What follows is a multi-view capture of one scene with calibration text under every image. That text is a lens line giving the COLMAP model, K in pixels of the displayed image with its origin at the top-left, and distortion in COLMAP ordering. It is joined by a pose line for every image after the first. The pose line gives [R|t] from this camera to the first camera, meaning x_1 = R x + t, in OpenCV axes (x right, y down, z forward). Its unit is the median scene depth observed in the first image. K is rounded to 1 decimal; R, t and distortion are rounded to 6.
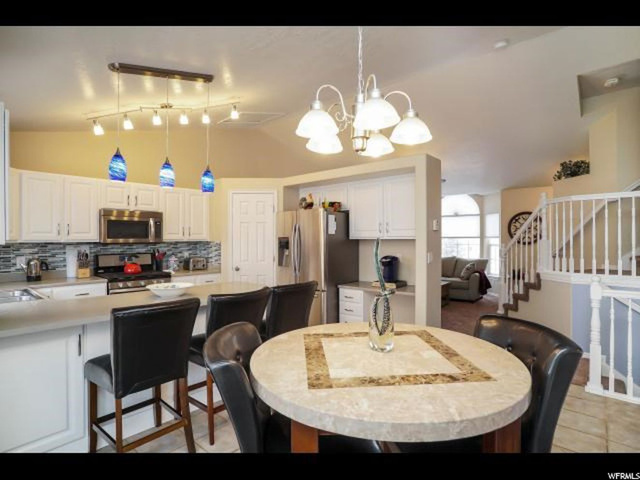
lens RADIAL K [[341.0, 0, 317.2], [0, 341.0, 238.9], [0, 0, 1]] dist [-0.082672, 0.040183]
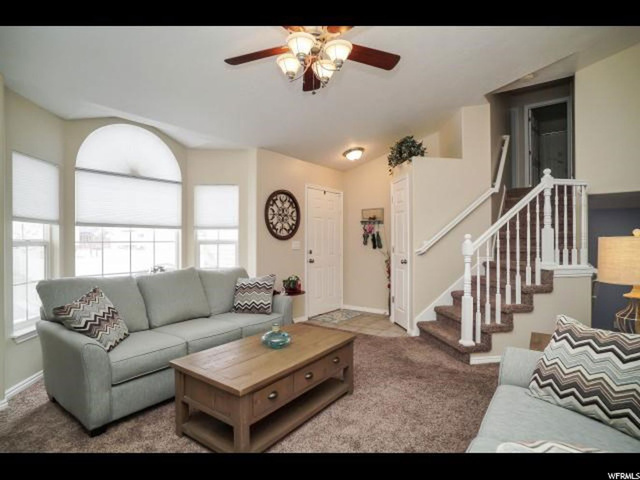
lens RADIAL K [[341.0, 0, 317.2], [0, 341.0, 238.9], [0, 0, 1]] dist [-0.082672, 0.040183]
pose [[-0.057675, 0.012067, 0.998262, -0.041215], [0.002320, 0.999926, -0.011953, 0.021987], [-0.998333, 0.001627, -0.057699, 0.946736]]
